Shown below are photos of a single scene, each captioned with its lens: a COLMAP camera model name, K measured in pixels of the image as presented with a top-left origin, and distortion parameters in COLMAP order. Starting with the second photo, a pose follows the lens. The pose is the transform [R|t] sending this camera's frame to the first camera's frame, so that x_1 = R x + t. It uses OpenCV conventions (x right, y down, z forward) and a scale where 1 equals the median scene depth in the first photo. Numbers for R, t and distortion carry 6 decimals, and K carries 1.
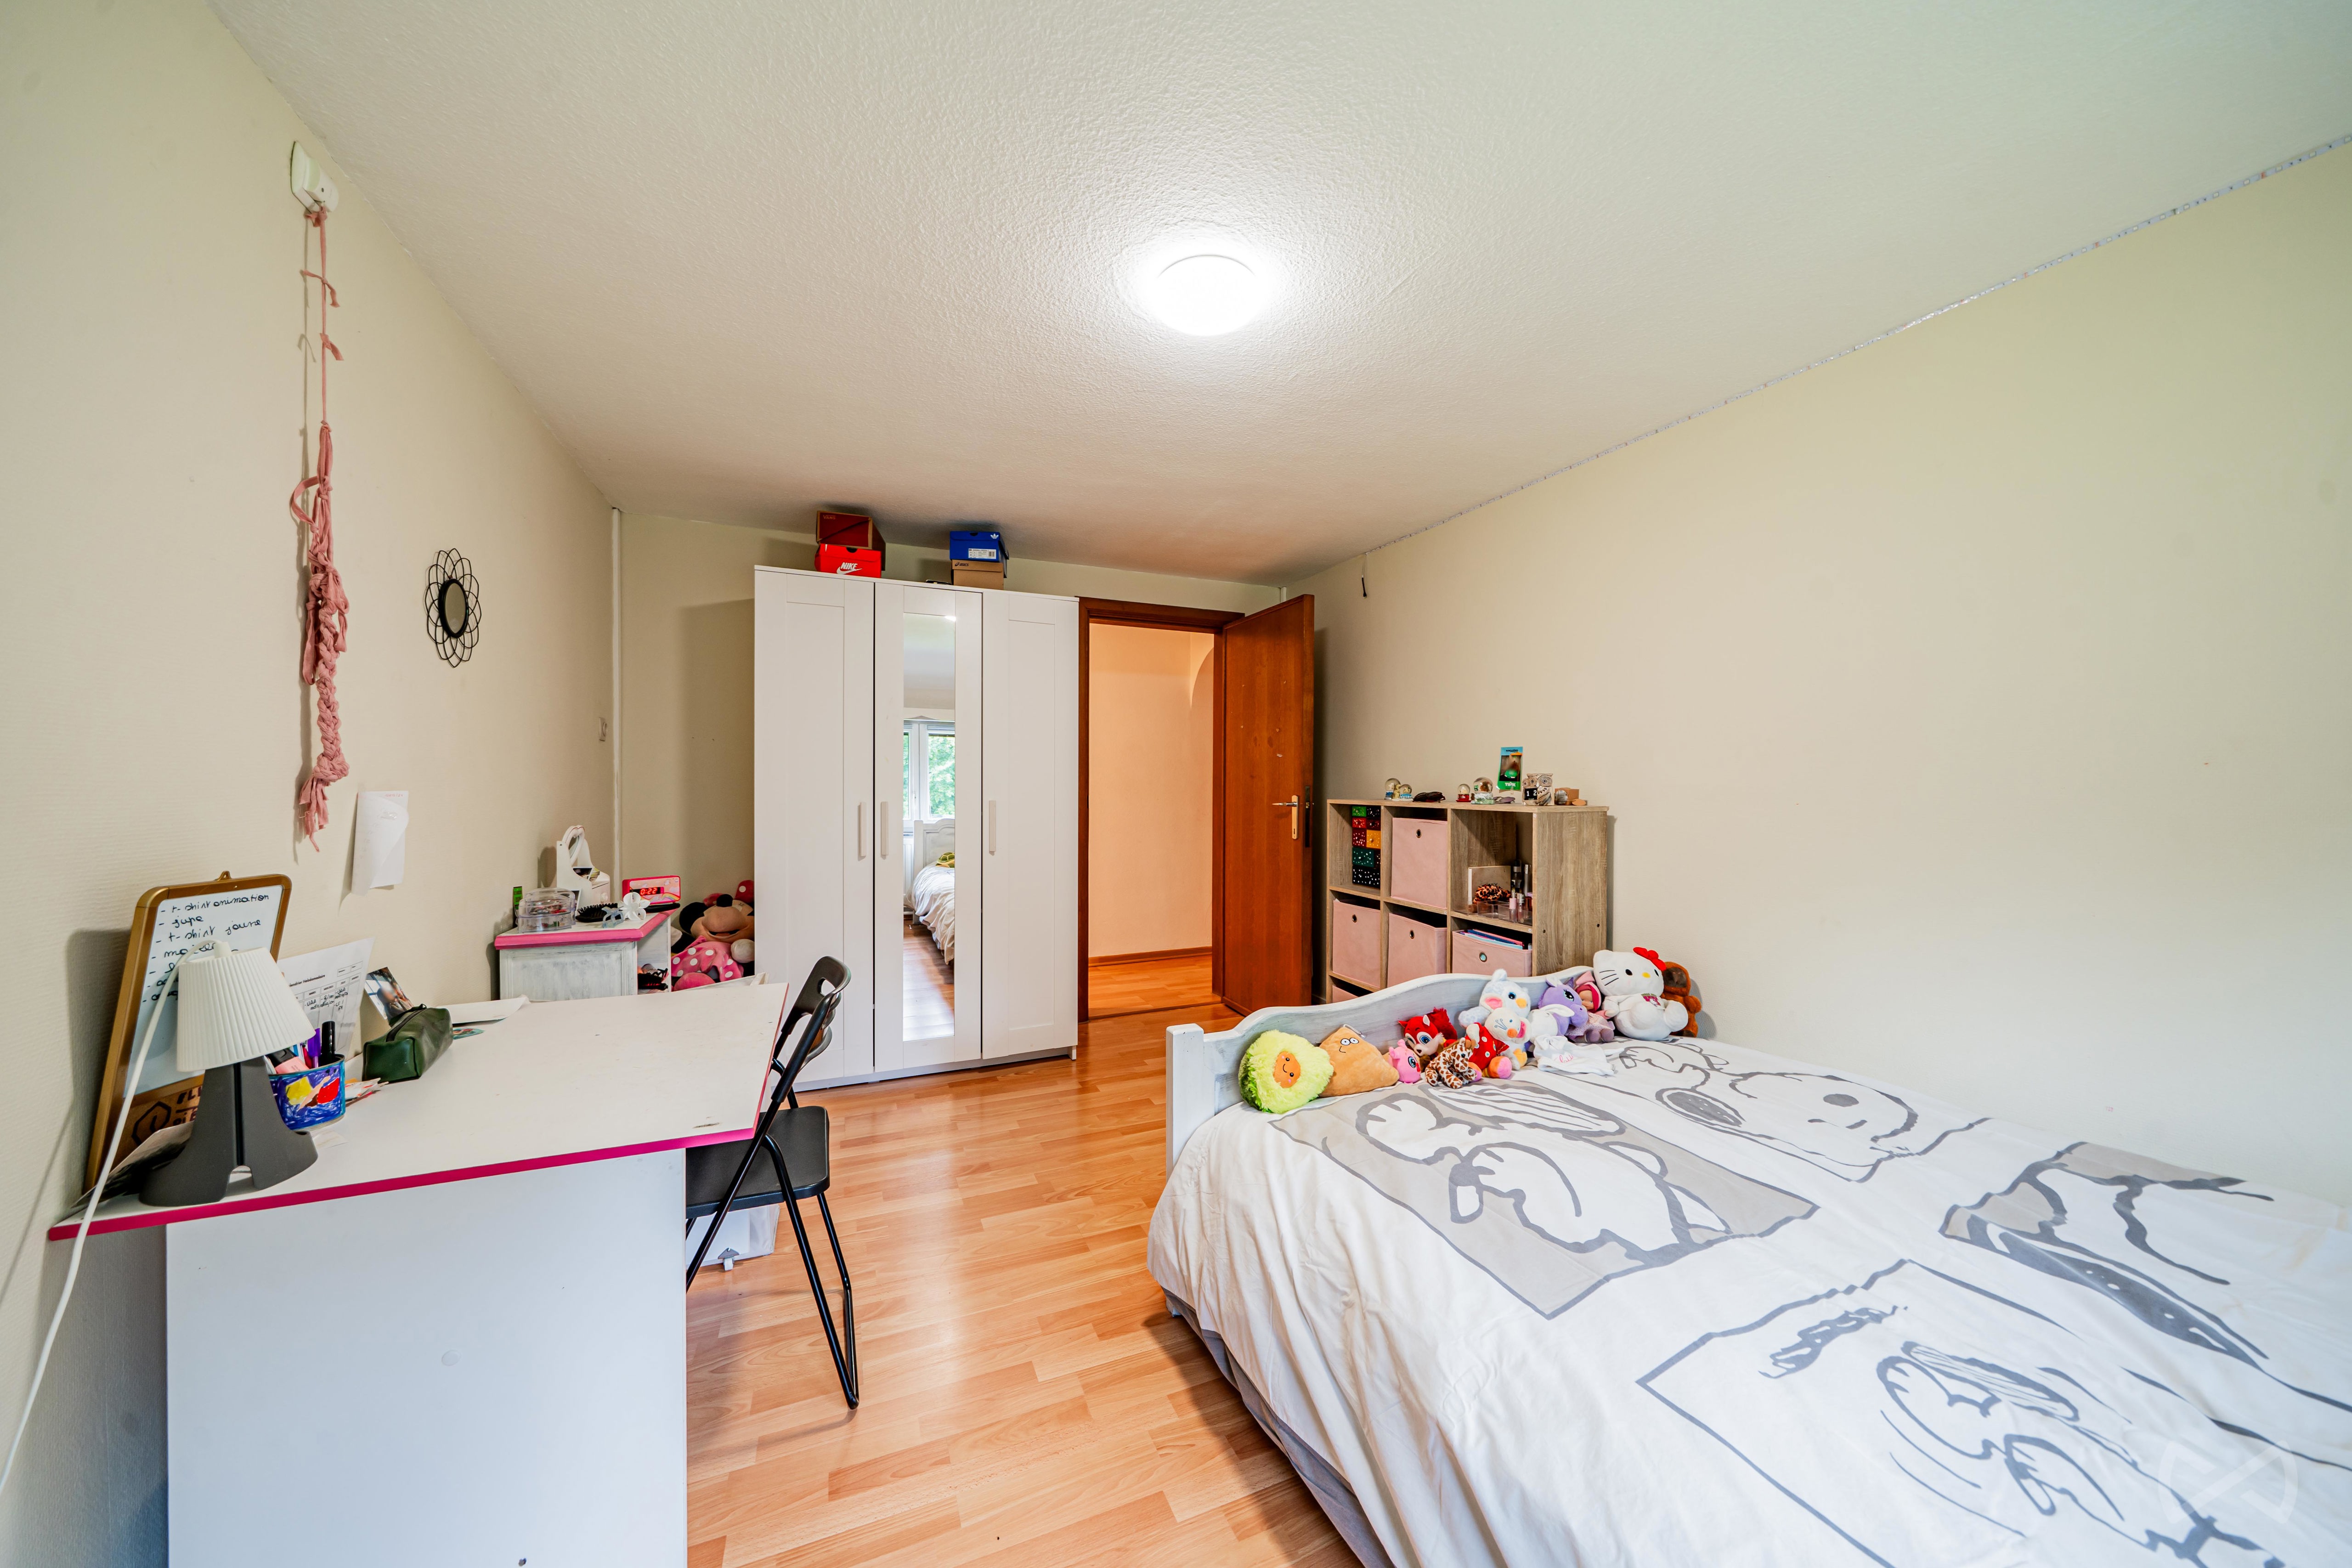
lens RADIAL K [[802.3, 0, 1173.2], [0, 802.3, 787.2], [0, 0, 1]] dist [-0.008197, 0.000745]
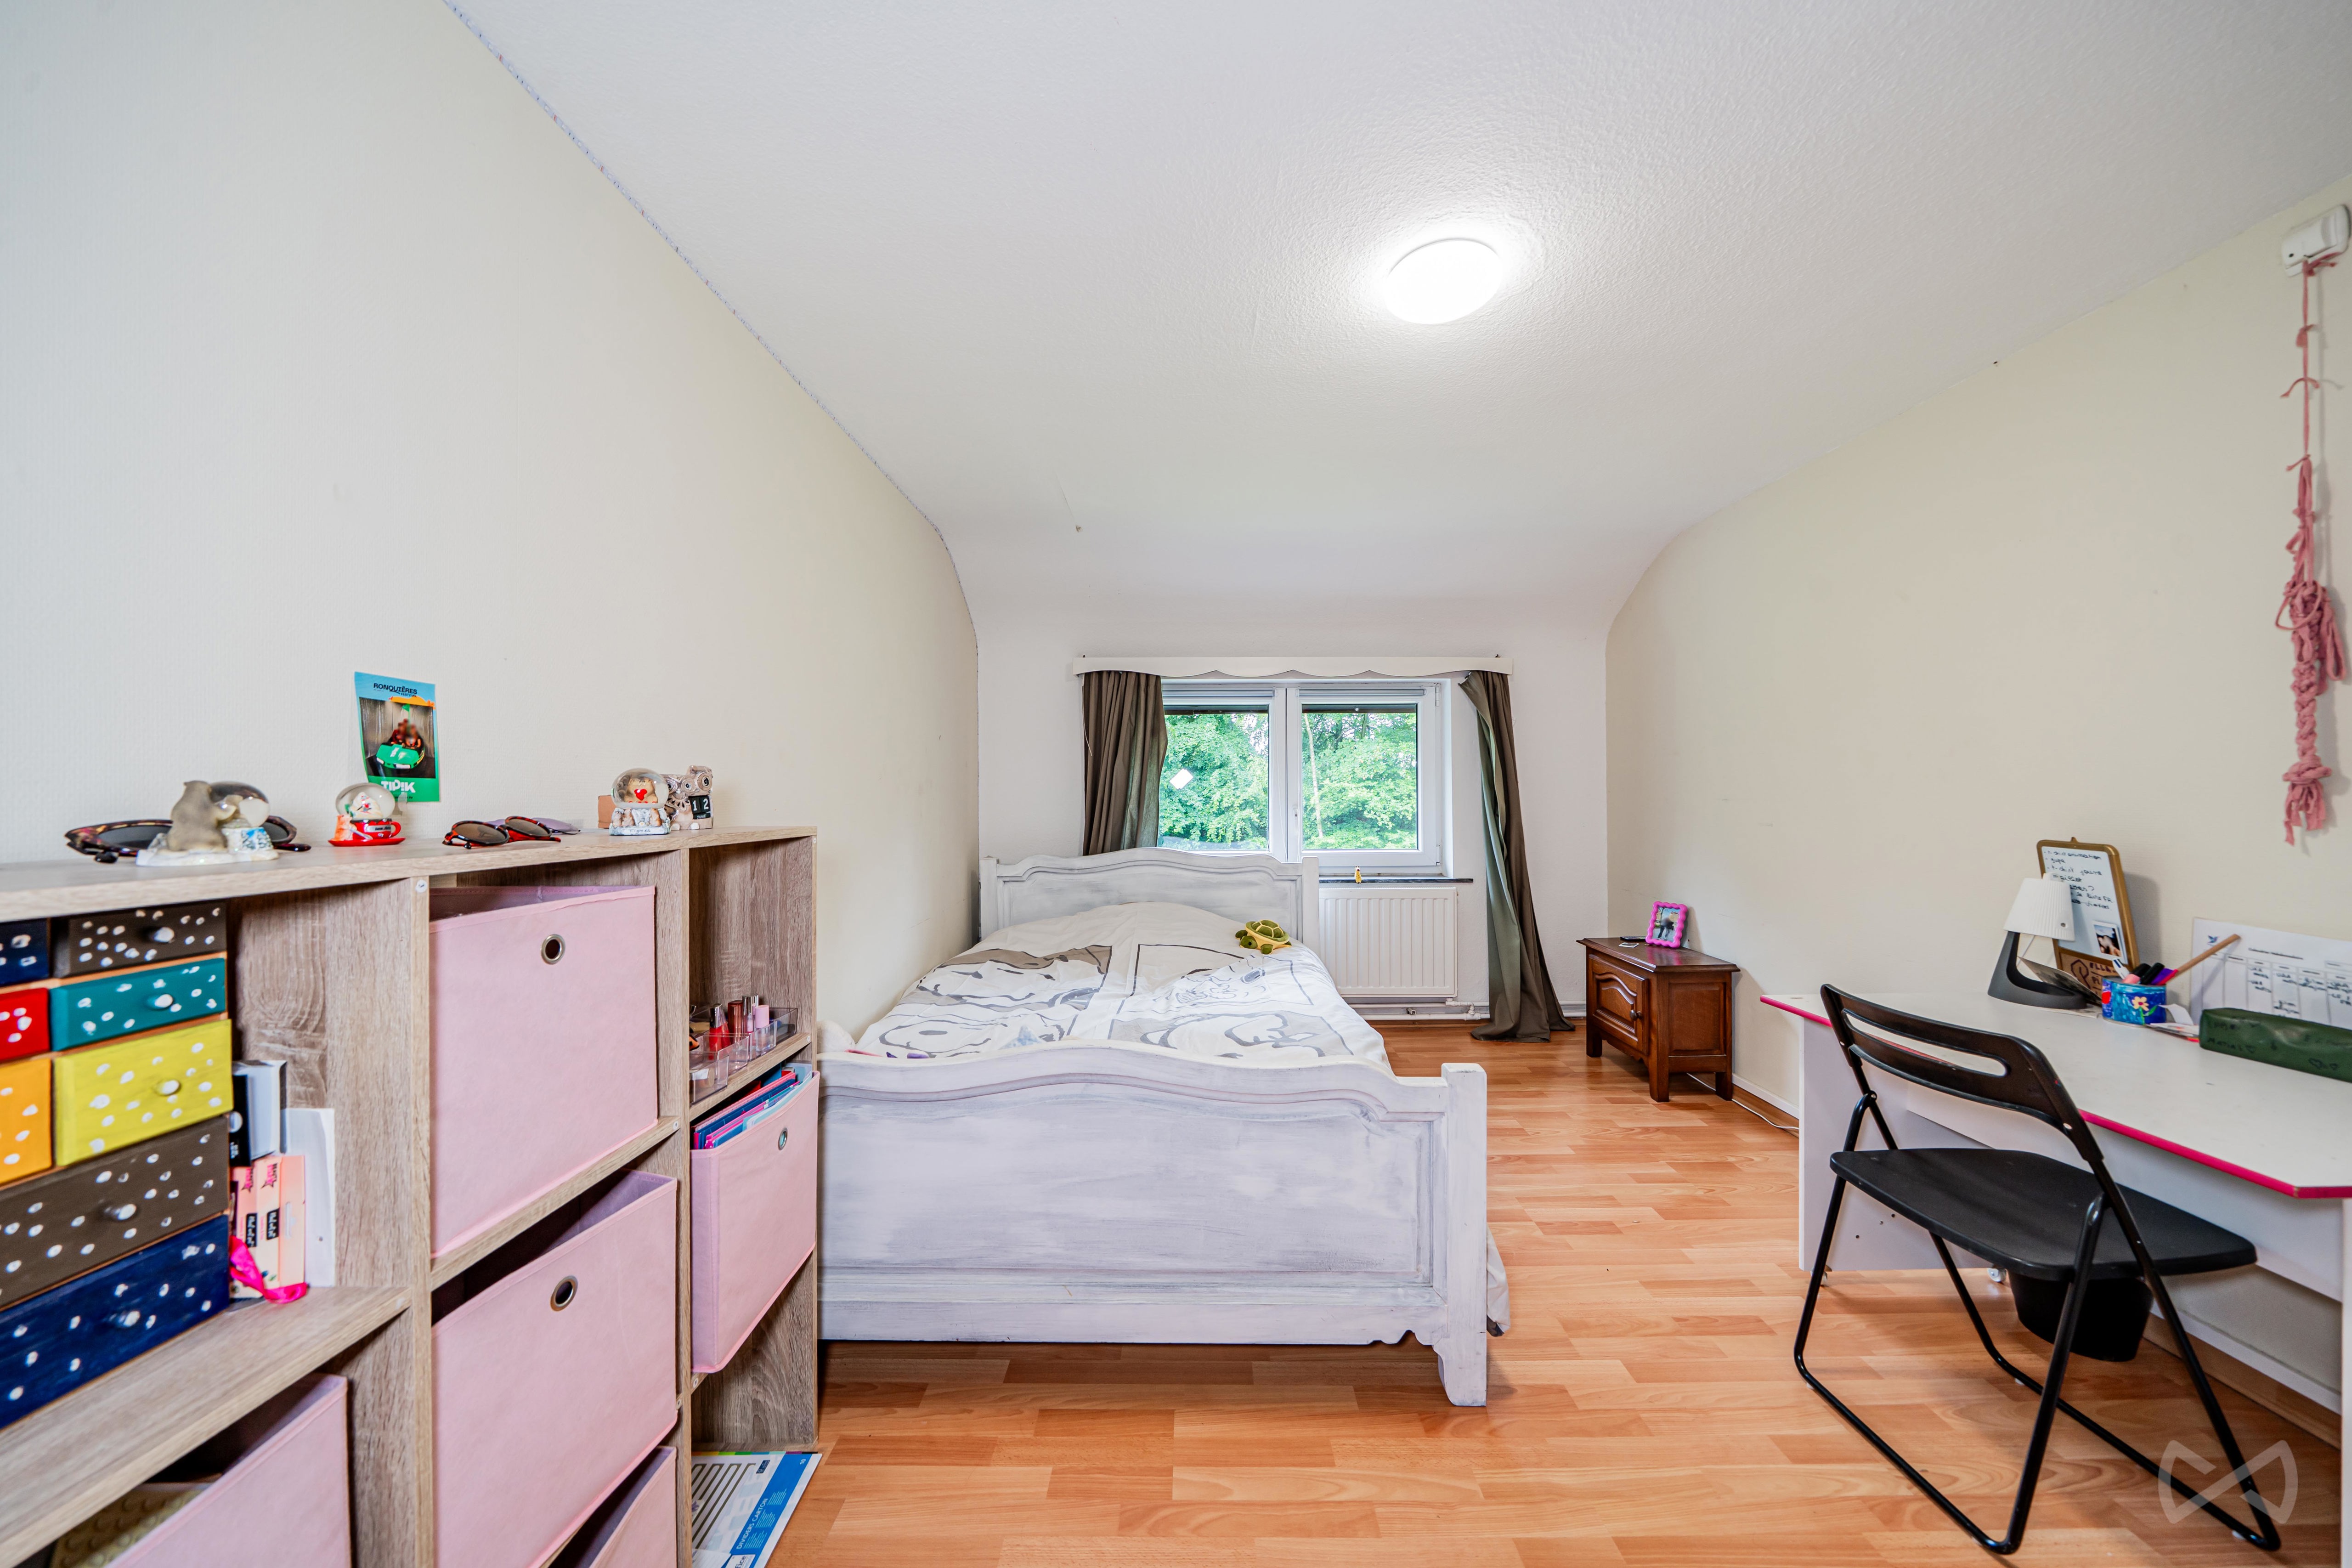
lens RADIAL K [[802.3, 0, 1175.5], [0, 802.3, 793.0], [0, 0, 1]] dist [-0.008197, 0.000745]
pose [[-0.919363, 0.002940, 0.393400, -0.025223], [0.003915, 0.999991, 0.001677, 0.000152], [-0.393391, 0.003082, -0.919366, 1.198554]]
